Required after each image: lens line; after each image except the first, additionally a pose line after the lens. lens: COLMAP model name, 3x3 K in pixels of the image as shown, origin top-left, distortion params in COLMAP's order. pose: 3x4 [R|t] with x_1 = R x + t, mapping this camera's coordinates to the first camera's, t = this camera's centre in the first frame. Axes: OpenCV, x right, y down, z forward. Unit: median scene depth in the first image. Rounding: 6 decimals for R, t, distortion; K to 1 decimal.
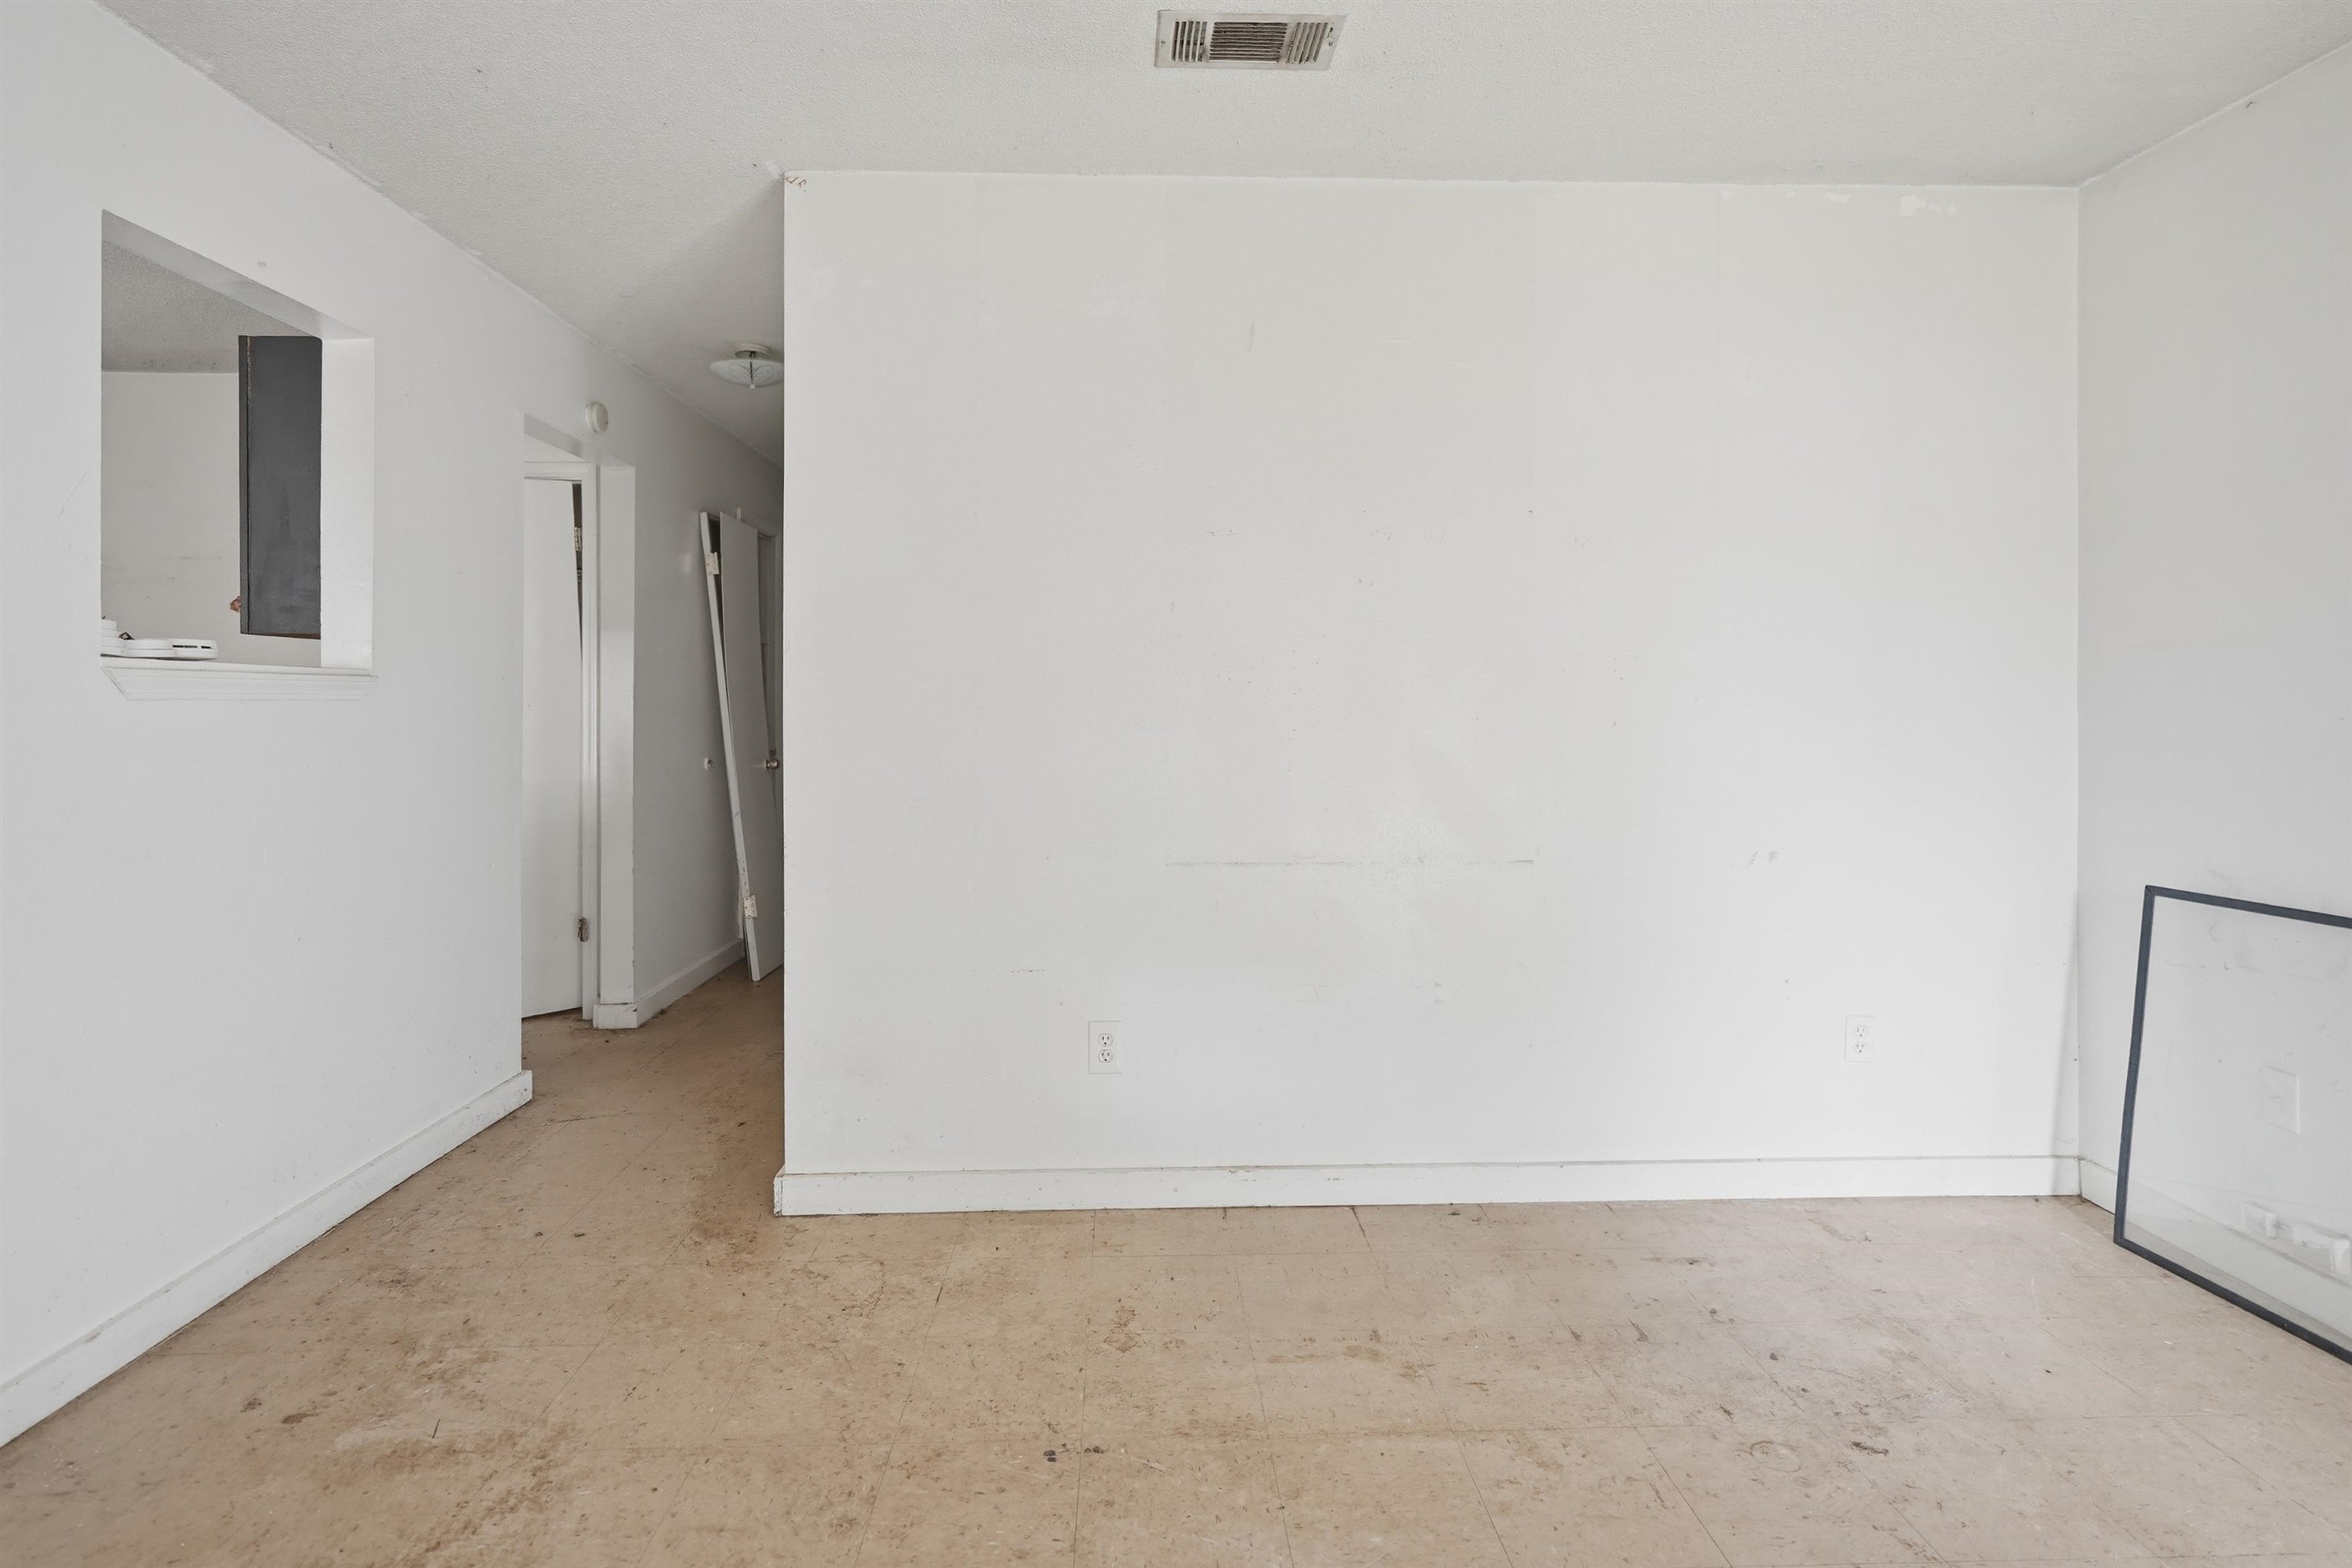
lens RADIAL K [[1145.9, 0, 1161.2], [0, 1145.9, 697.3], [0, 0, 1]] dist [-0.000474, 0.001317]
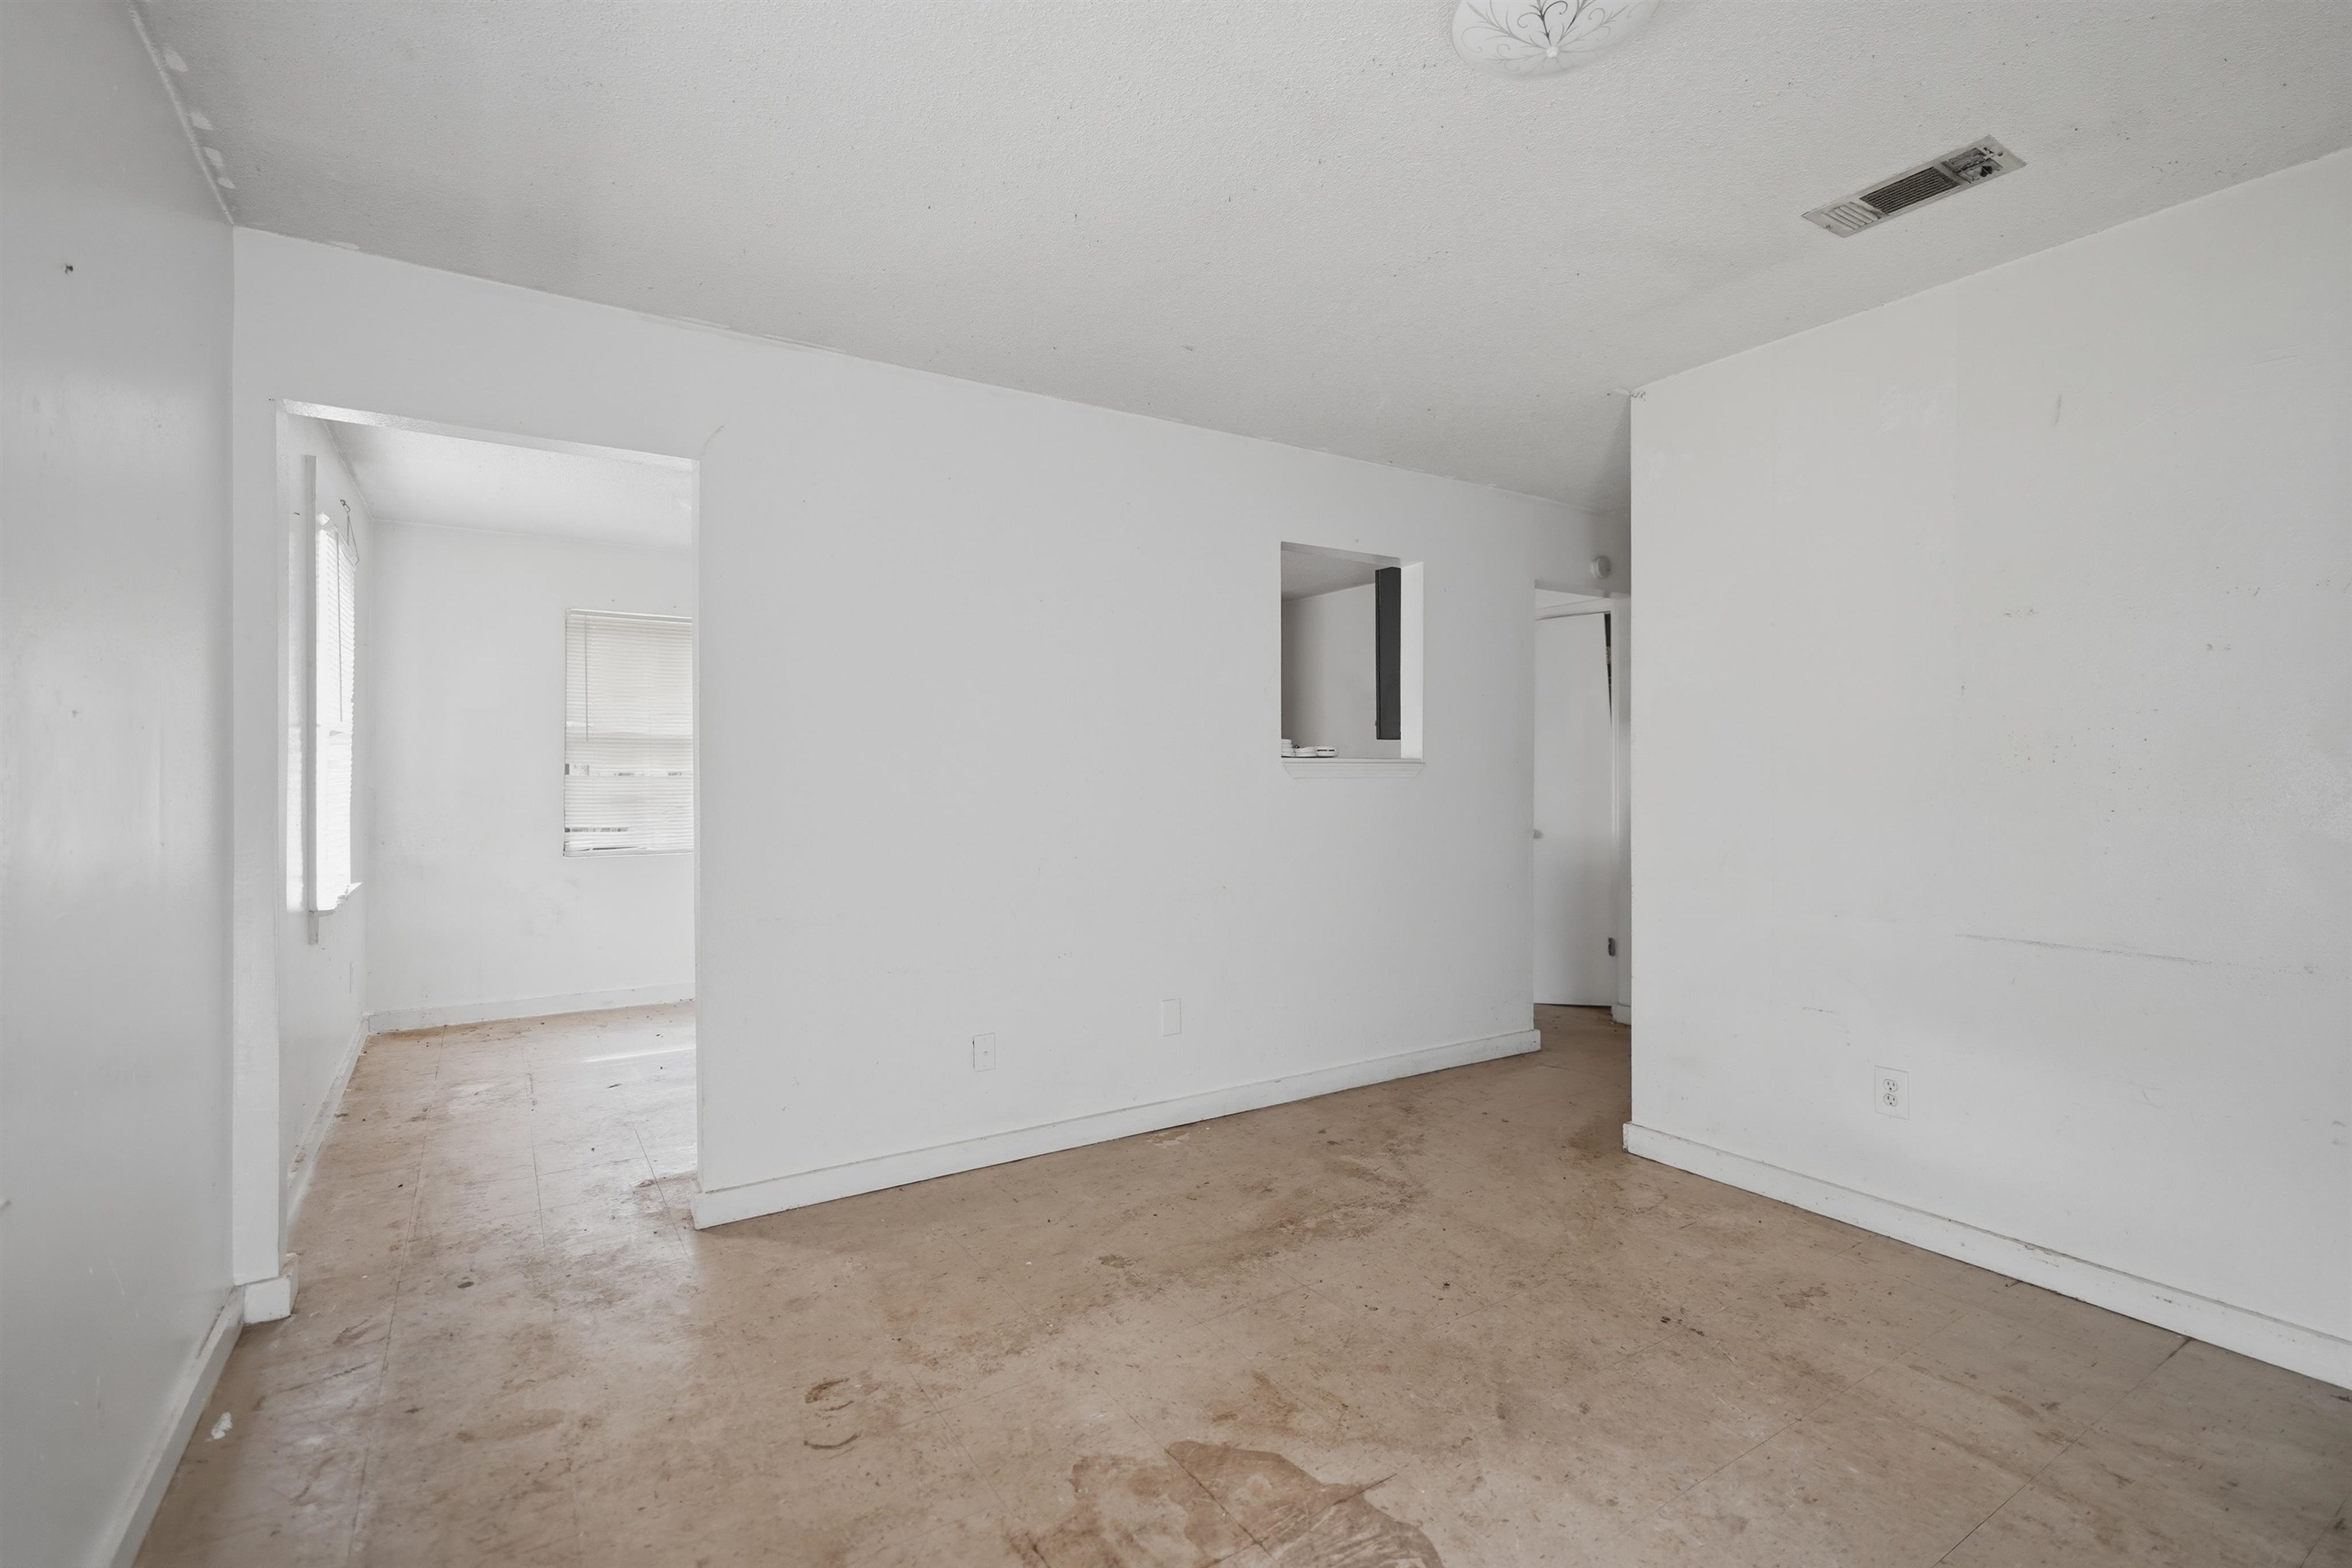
lens RADIAL K [[1058.5, 0, 1164.4], [0, 1058.5, 778.1], [0, 0, 1]] dist [-0.000074, 0.001128]
pose [[0.508432, 0.002470, -0.861099, 0.581902], [0.005827, 0.999963, 0.006309, -0.010641], [0.861082, -0.008225, 0.508399, -0.149472]]
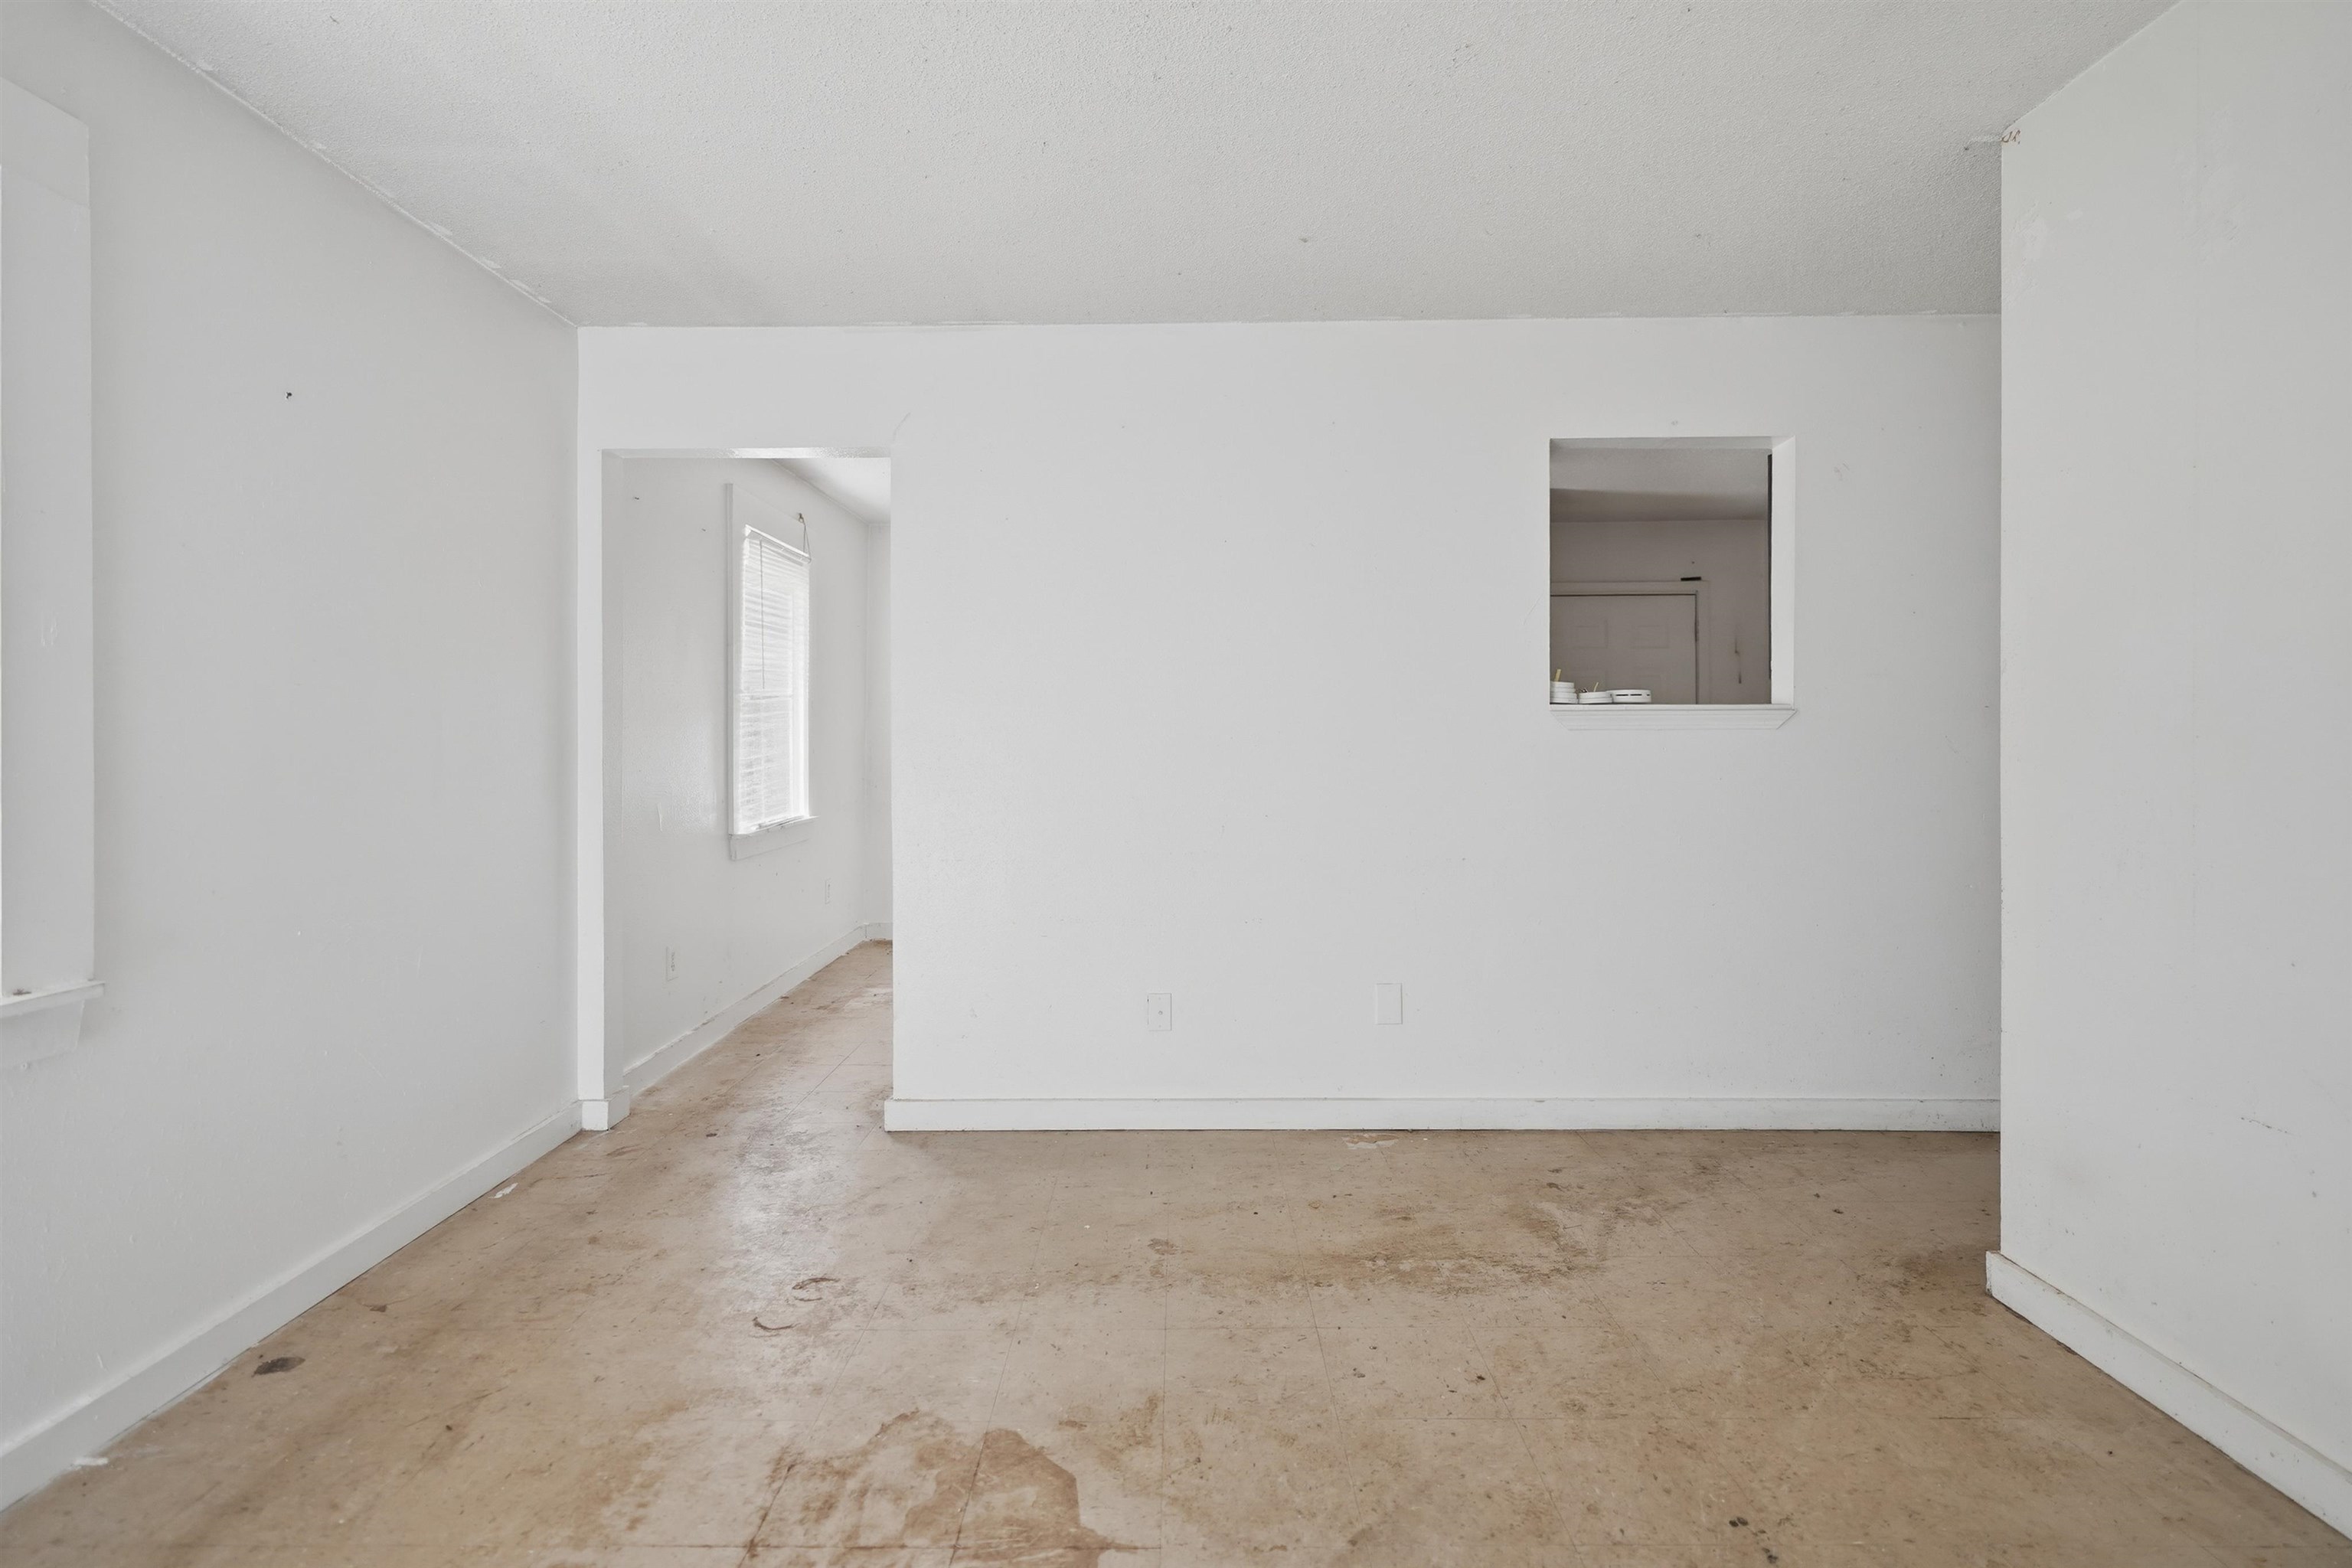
lens RADIAL K [[1115.4, 0, 1168.5], [0, 1115.4, 743.2], [0, 0, 1]] dist [-0.000872, 0.002159]
pose [[-0.040156, 0.007120, -0.999168, 0.694493], [0.008103, 0.999944, 0.006800, 0.004951], [0.999161, -0.007823, -0.040212, 0.470356]]
